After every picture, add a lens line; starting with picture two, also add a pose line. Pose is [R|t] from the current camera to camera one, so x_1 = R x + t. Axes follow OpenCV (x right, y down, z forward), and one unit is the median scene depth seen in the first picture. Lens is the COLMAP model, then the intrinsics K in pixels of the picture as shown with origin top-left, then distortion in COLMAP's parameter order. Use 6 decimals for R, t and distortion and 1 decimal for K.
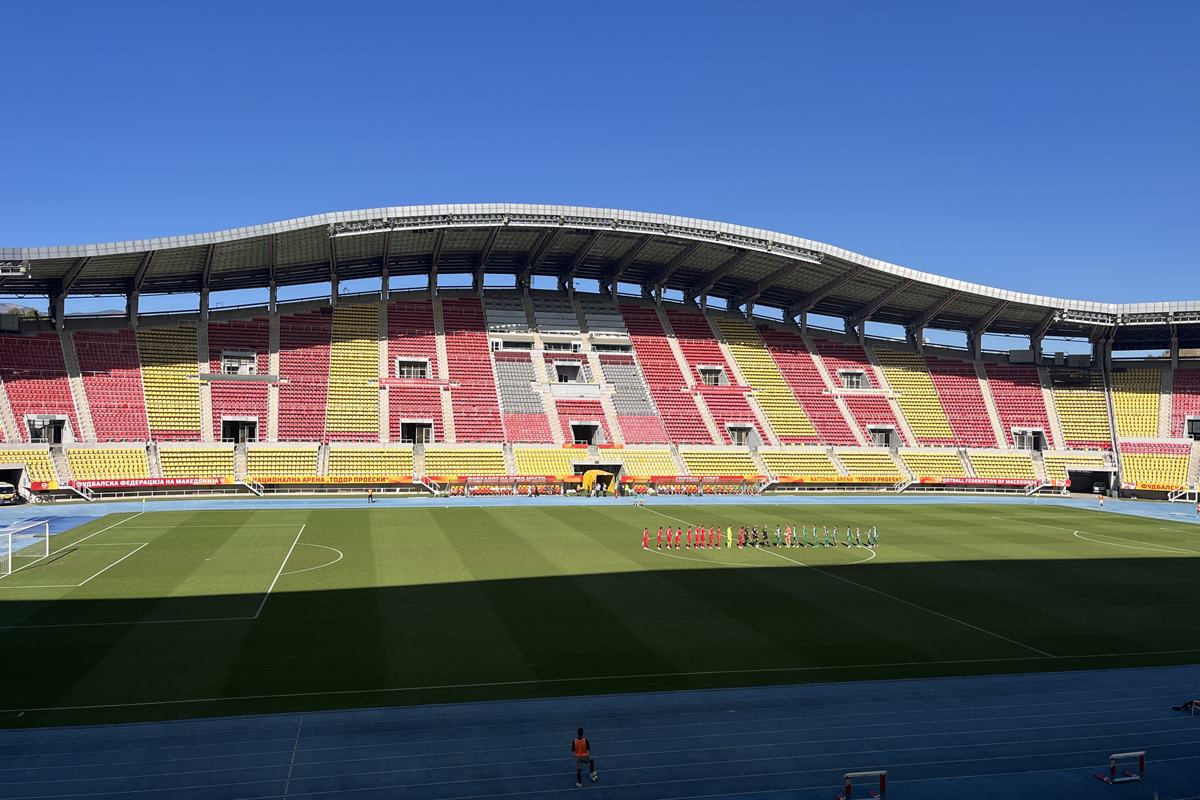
lens RADIAL K [[945.5, 0, 592.0], [0, 945.5, 424.0], [0, 0, 1]] dist [0.044928, -0.021868]
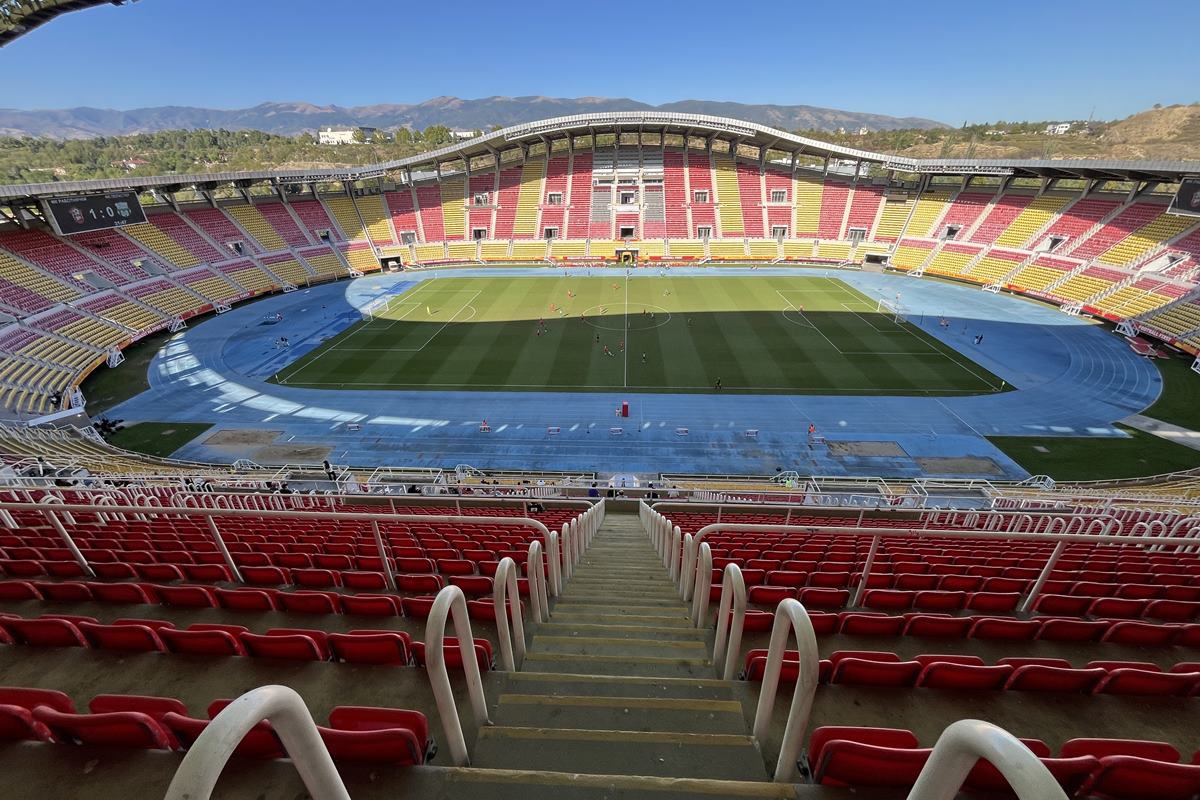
lens RADIAL K [[487.0, 0, 599.4], [0, 487.0, 397.9], [0, 0, 1]] dist [0.000128, -0.001356]
pose [[0.958654, 0.102022, -0.265658, 0.264977], [0.026205, 0.897912, 0.439394, -0.140059], [0.283365, -0.428188, 0.858114, -0.140819]]
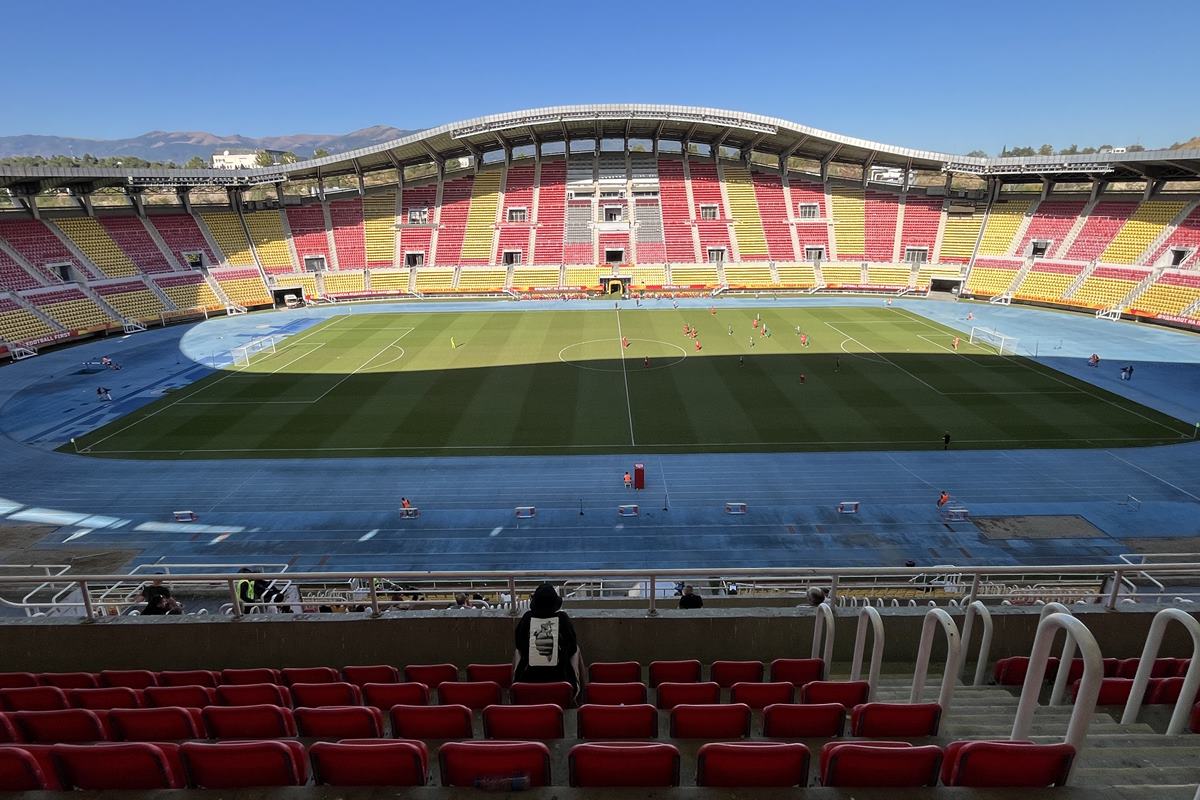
lens RADIAL K [[624.2, 0, 603.6], [0, 624.2, 401.0], [0, 0, 1]] dist [-0.001221, -0.001260]
pose [[0.972756, 0.046509, -0.227117, 0.227946], [0.026309, 0.951194, 0.307469, -0.082708], [0.230333, -0.305068, 0.924057, -0.073482]]
